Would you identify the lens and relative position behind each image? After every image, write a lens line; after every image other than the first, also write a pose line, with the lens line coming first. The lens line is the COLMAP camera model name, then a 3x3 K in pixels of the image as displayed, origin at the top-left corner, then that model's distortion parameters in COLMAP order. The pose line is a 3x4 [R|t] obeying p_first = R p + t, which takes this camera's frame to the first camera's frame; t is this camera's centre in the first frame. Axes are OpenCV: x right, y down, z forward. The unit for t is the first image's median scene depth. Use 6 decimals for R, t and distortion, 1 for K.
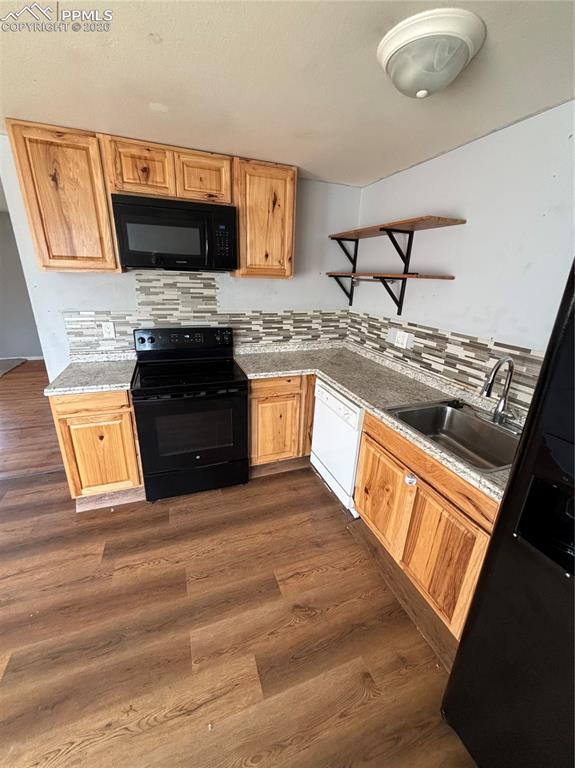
lens RADIAL K [[308.0, 0, 286.9], [0, 308.0, 381.5], [0, 0, 1]] dist [-0.000695, 0.000292]
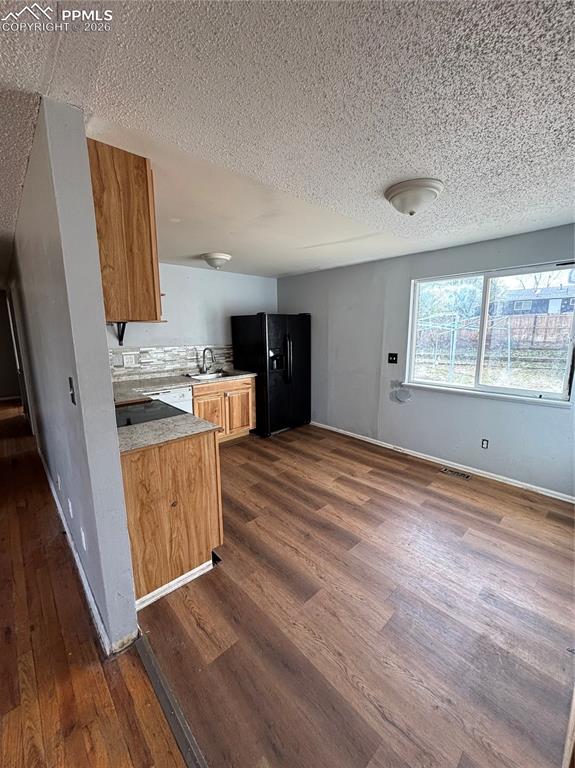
lens RADIAL K [[308.0, 0, 289.2], [0, 308.0, 381.1], [0, 0, 1]] dist [-0.000695, 0.000292]
pose [[-0.385114, -0.188337, 0.903447, -1.663533], [0.294807, 0.902556, 0.313819, -0.353076], [-0.874515, 0.387199, -0.292064, 0.955585]]
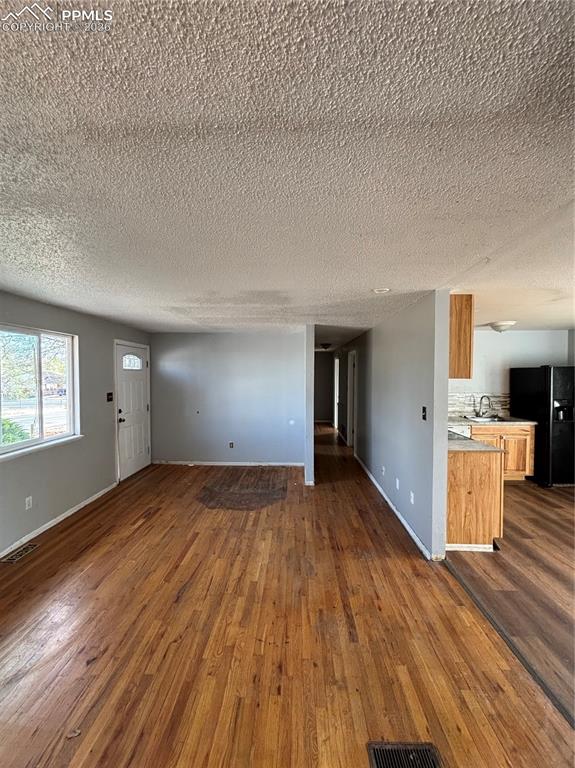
lens RADIAL K [[308.0, 0, 287.2], [0, 308.0, 384.6], [0, 0, 1]] dist [-0.000695, 0.000292]
pose [[0.376810, -0.064418, 0.924048, -2.389140], [0.318195, 0.945875, -0.063814, -0.494512], [-0.869923, 0.318073, 0.376913, 1.164521]]
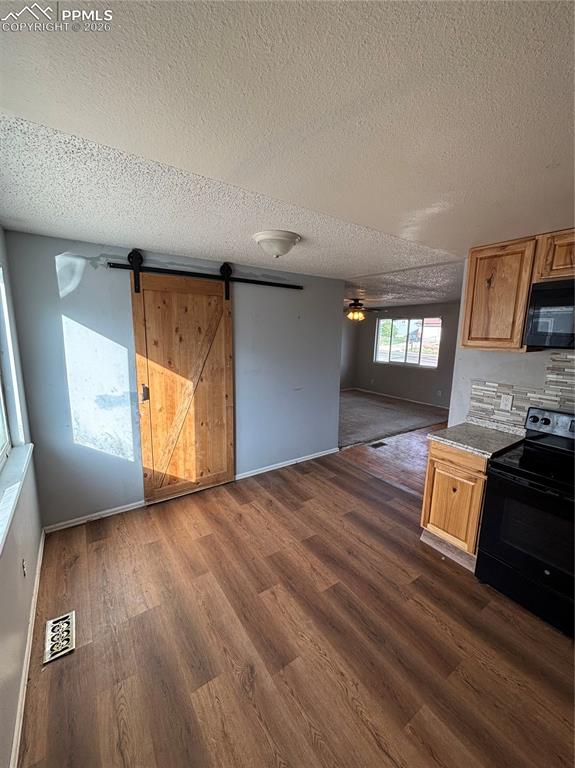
lens RADIAL K [[308.0, 0, 287.9], [0, 308.0, 380.6], [0, 0, 1]] dist [-0.000695, 0.000292]
pose [[0.244764, 0.126795, -0.961256, 0.291370], [-0.327078, 0.944097, 0.041248, -0.044081], [0.912749, 0.304310, 0.272553, 0.013458]]
